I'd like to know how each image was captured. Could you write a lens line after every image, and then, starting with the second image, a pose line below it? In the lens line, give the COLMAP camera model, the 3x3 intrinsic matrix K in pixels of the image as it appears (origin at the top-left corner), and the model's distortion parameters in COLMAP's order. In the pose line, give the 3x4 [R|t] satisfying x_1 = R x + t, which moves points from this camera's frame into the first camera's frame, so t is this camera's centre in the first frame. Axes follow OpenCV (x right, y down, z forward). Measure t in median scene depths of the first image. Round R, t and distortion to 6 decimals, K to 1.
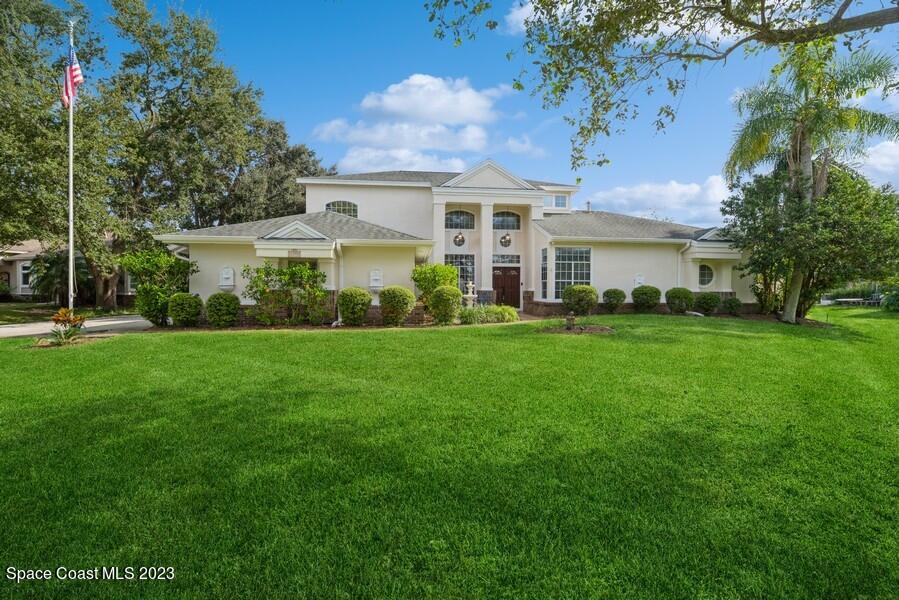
lens RADIAL K [[387.9, 0, 448.5], [0, 387.9, 295.1], [0, 0, 1]] dist [-0.001334, -0.000192]
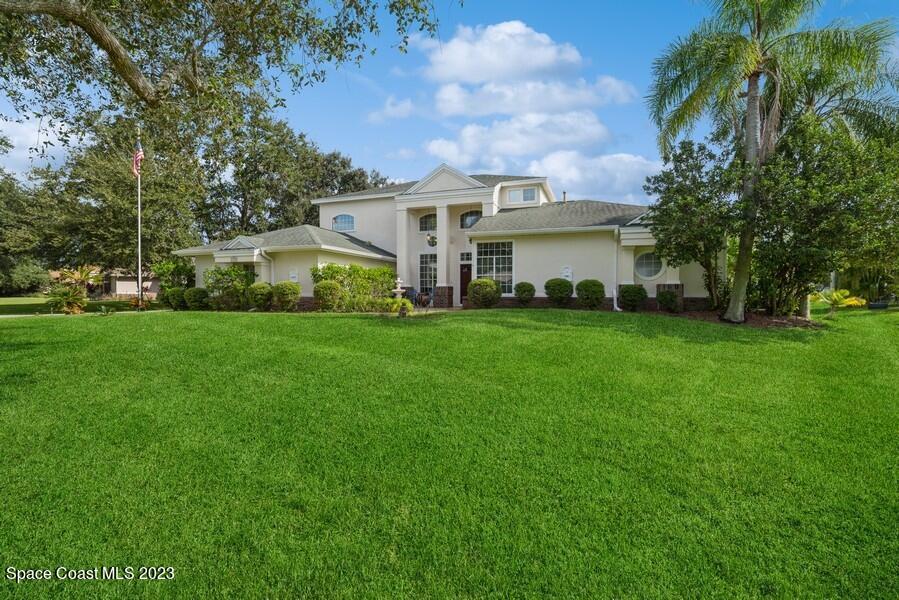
lens RADIAL K [[393.8, 0, 452.3], [0, 393.8, 298.7], [0, 0, 1]] dist [-0.005752, -0.000763]
pose [[0.905449, 0.001508, -0.424452, 0.651467], [-0.002459, 0.999996, -0.001693, 0.025312], [0.424448, 0.002576, 0.905449, 0.033093]]
